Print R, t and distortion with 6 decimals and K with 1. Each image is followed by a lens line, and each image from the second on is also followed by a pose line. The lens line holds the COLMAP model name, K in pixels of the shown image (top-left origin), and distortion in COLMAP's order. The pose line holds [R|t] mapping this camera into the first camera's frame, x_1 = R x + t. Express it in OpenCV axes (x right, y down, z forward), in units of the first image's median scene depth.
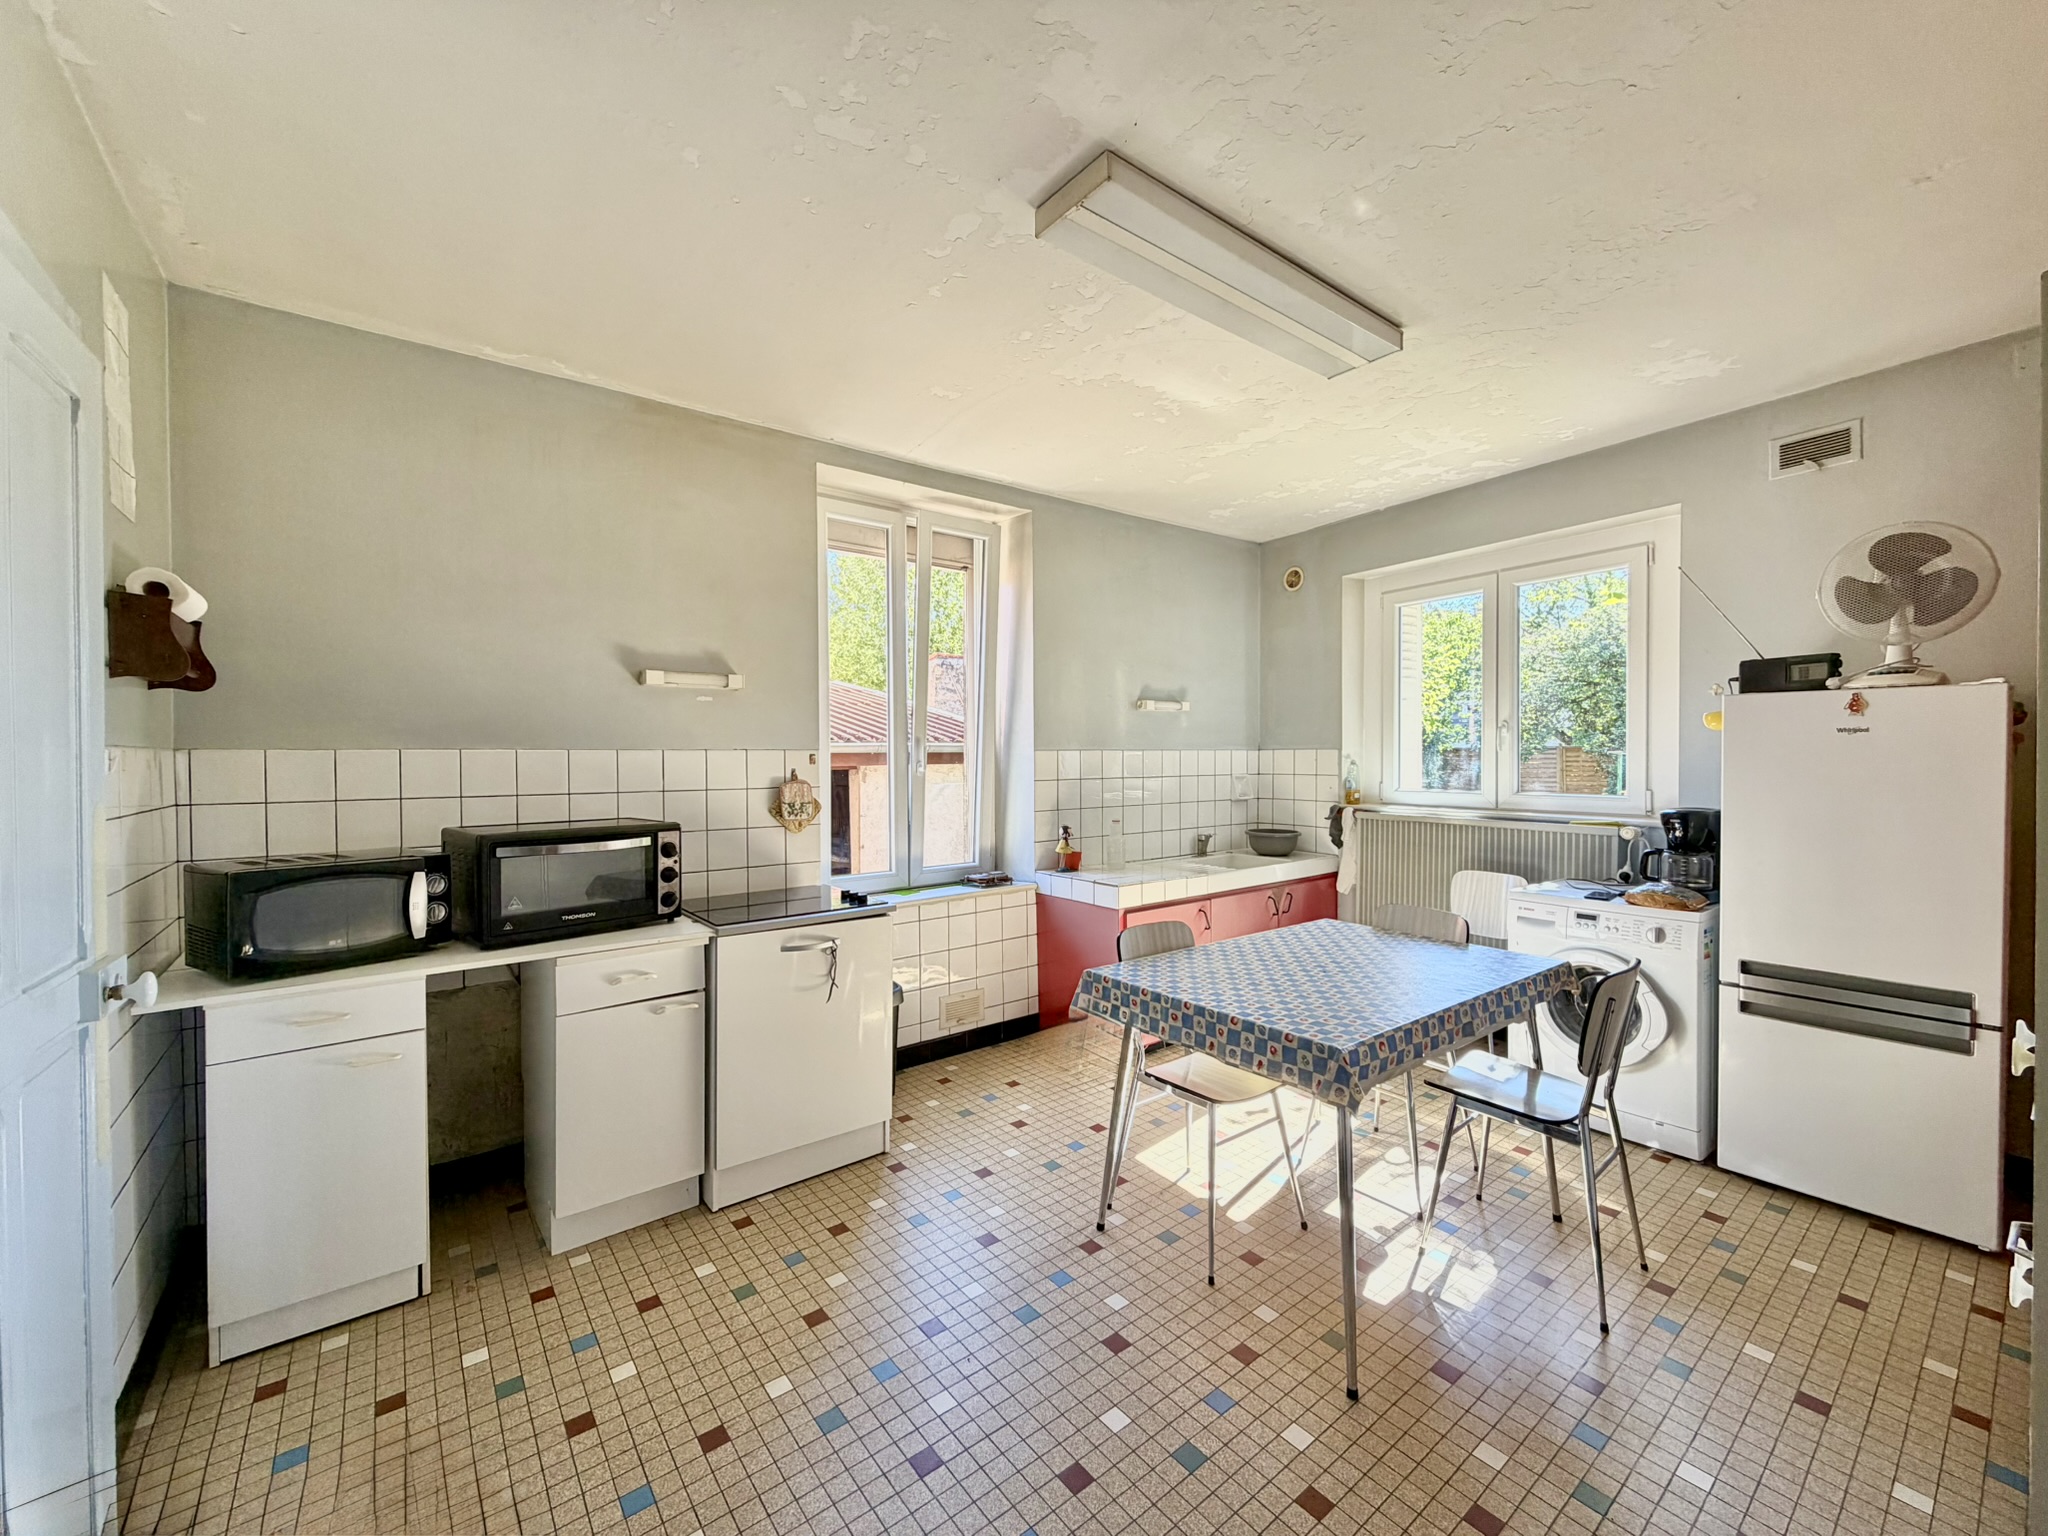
lens RADIAL K [[811.2, 0, 1019.2], [0, 811.2, 769.0], [0, 0, 1]] dist [-0.000587, -0.000063]
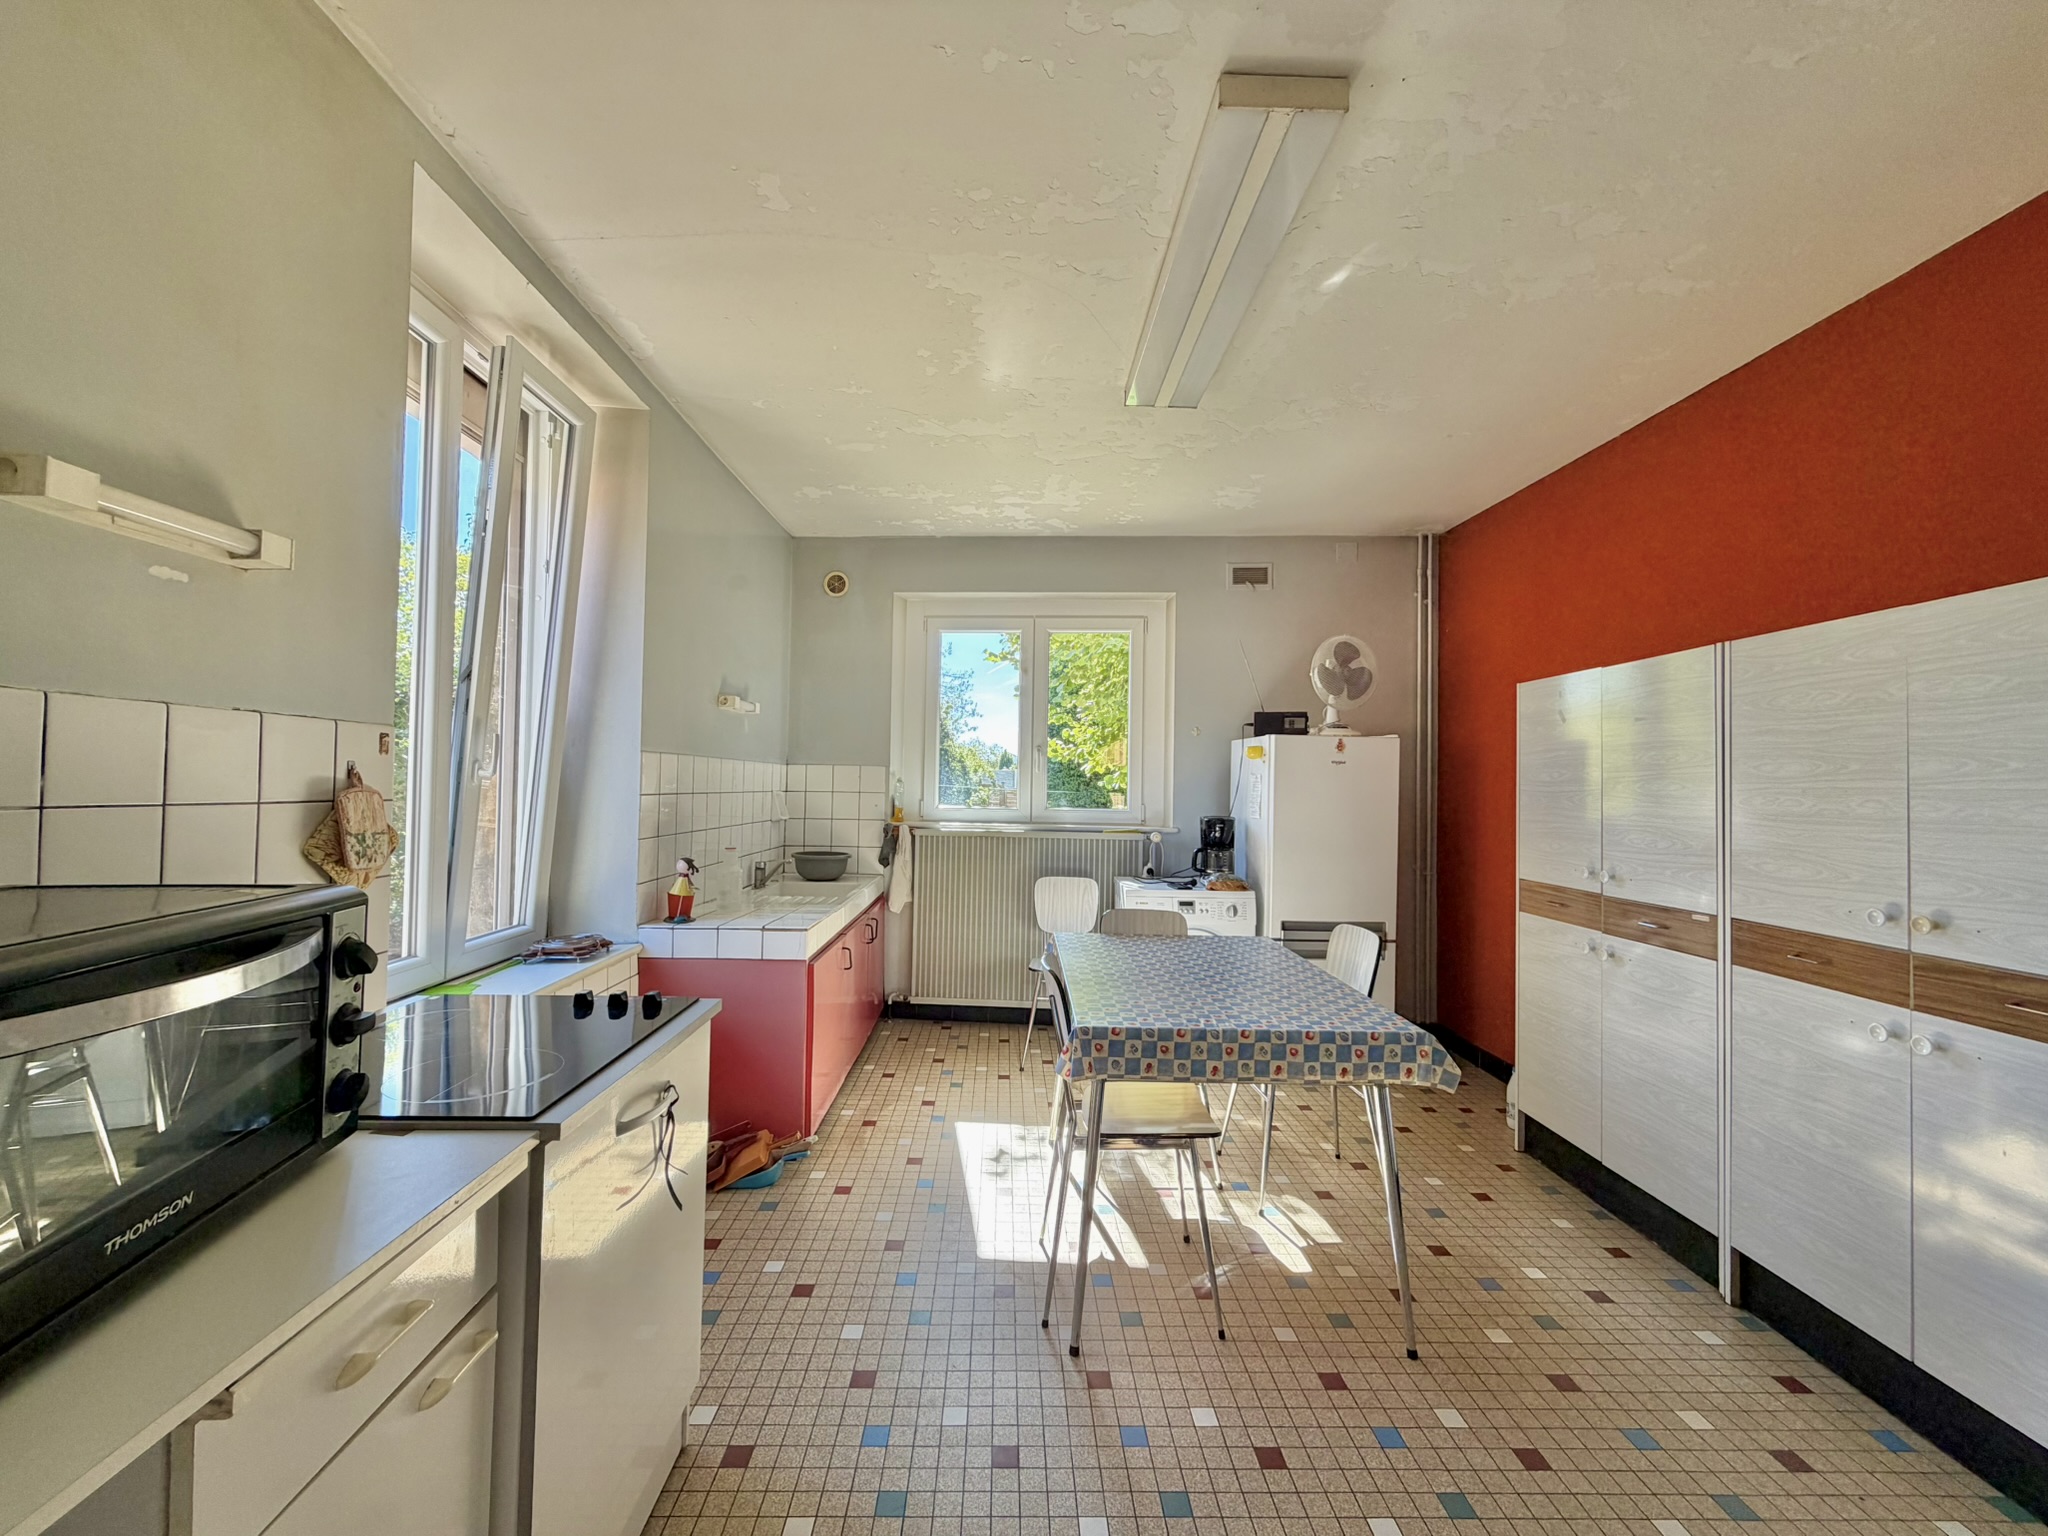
lens RADIAL K [[811.2, 0, 1019.2], [0, 811.2, 769.0], [0, 0, 1]] dist [-0.000587, -0.000063]
pose [[0.599808, 0.033095, 0.799459, -0.415983], [-0.008079, 0.999344, -0.035308, 0.017591], [-0.800103, 0.014719, 0.599682, 0.398601]]
